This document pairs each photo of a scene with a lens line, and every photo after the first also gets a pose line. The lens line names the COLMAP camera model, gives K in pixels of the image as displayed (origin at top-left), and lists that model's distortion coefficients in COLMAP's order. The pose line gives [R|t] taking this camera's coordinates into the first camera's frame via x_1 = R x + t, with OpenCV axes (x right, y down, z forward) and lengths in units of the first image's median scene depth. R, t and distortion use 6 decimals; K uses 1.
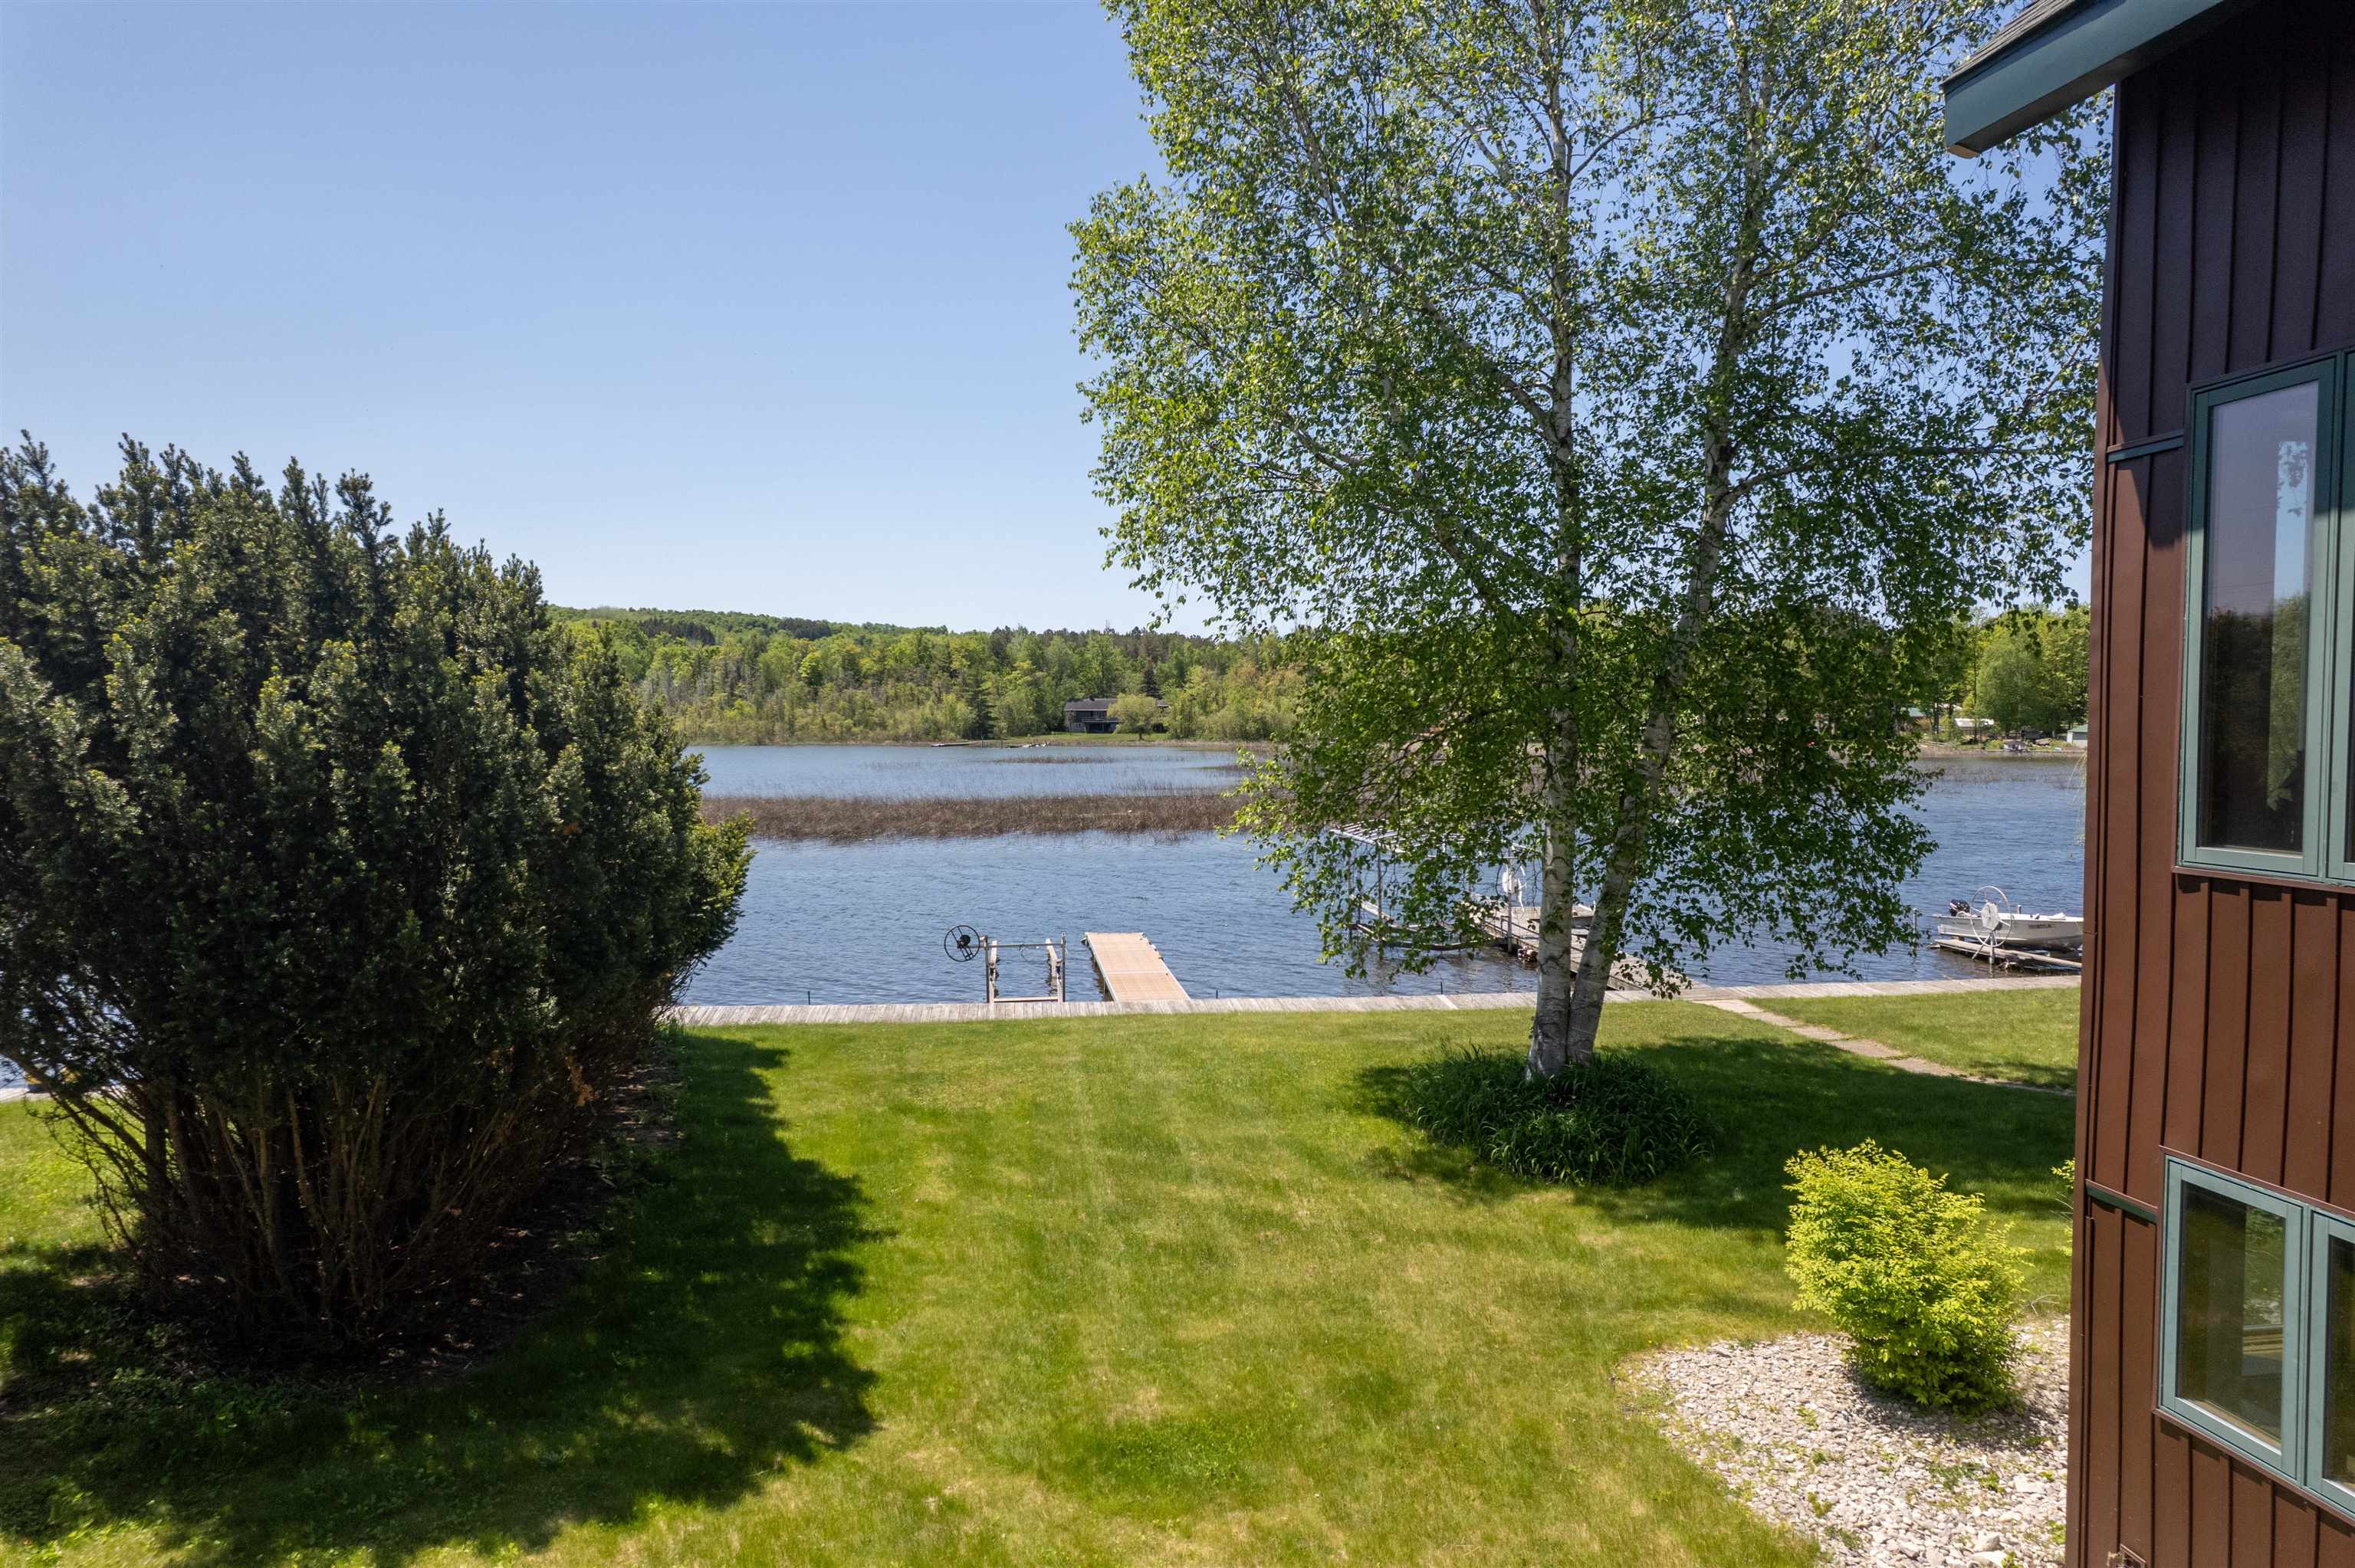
lens RADIAL K [[1469.7, 0, 1135.4], [0, 1469.7, 785.0], [0, 0, 1]] dist [-0.001043, 0.000517]
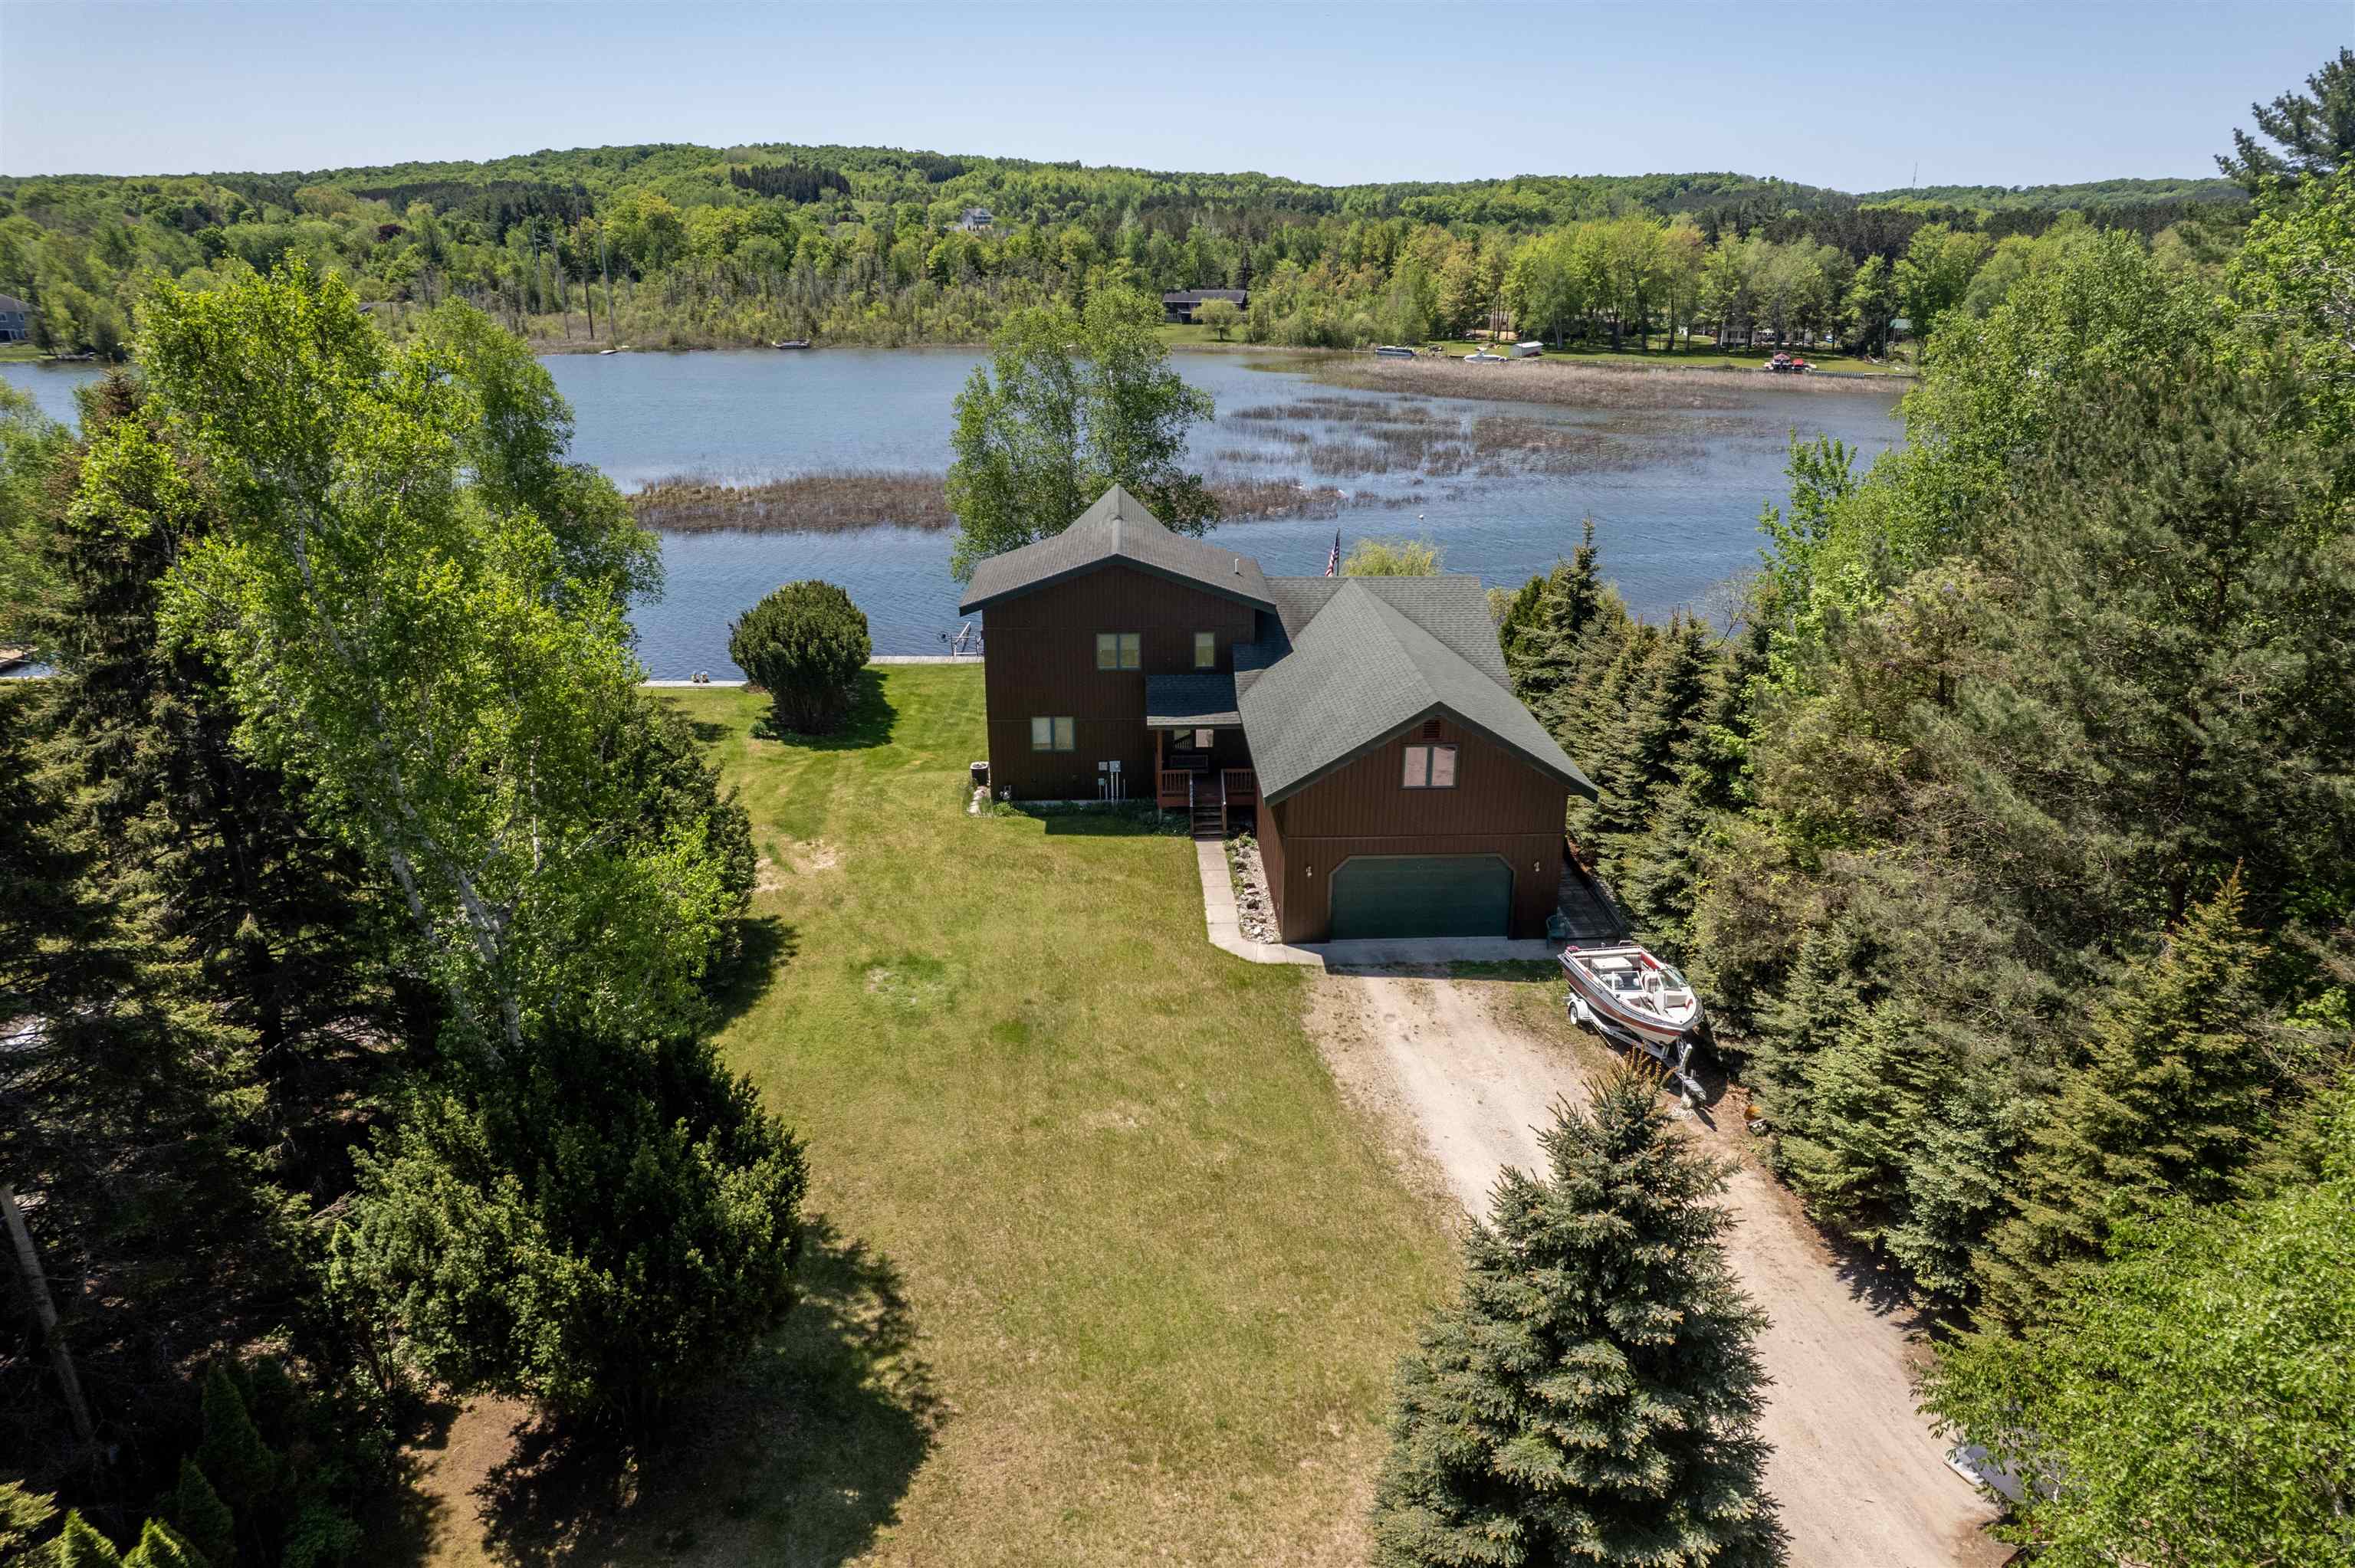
lens RADIAL K [[1487.4, 0, 1177.5], [0, 1487.4, 784.0], [0, 0, 1]] dist [-0.091825, 0.079018]
pose [[0.997262, 0.027449, -0.068671, 0.056532], [-0.005045, 0.951653, 0.307132, -0.052873], [0.073781, -0.305945, 0.949186, -0.192098]]
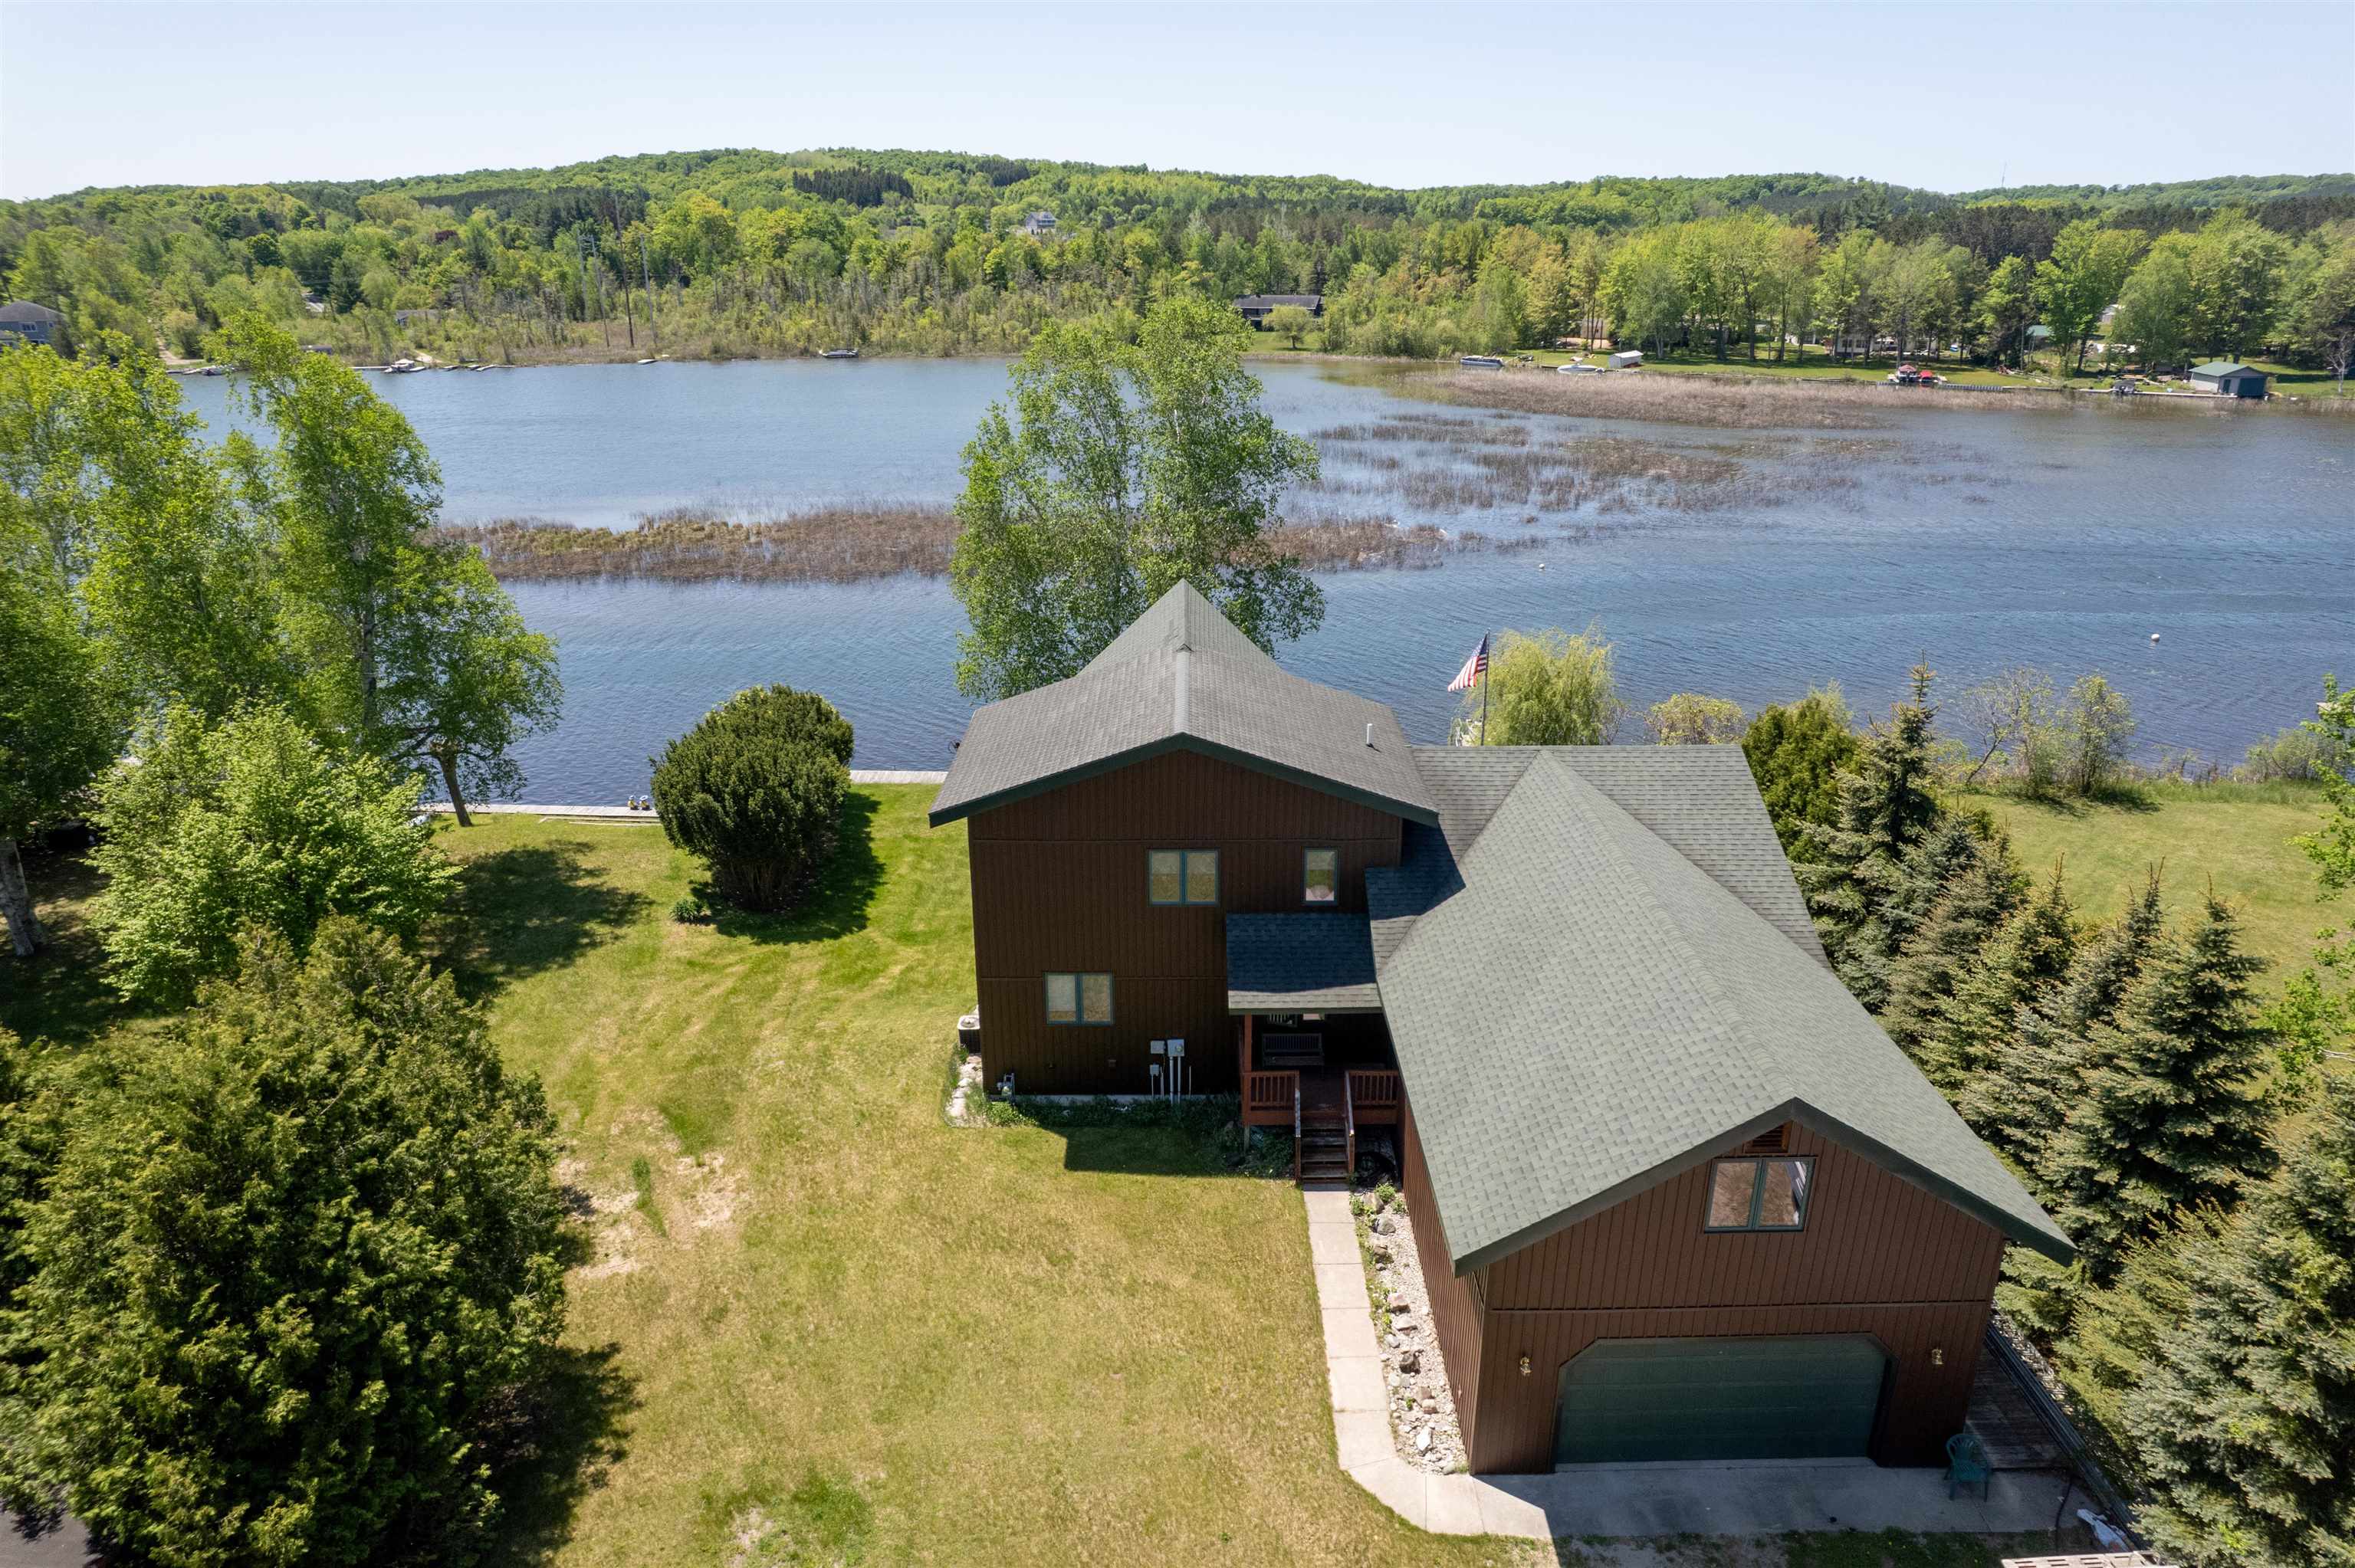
lens RADIAL K [[1487.4, 0, 1177.5], [0, 1487.4, 784.0], [0, 0, 1]] dist [-0.091825, 0.079018]
pose [[0.993236, 0.038054, -0.109703, 0.048158], [-0.002869, 0.952527, 0.304439, -0.054178], [0.116080, -0.302065, 0.946193, -0.120725]]
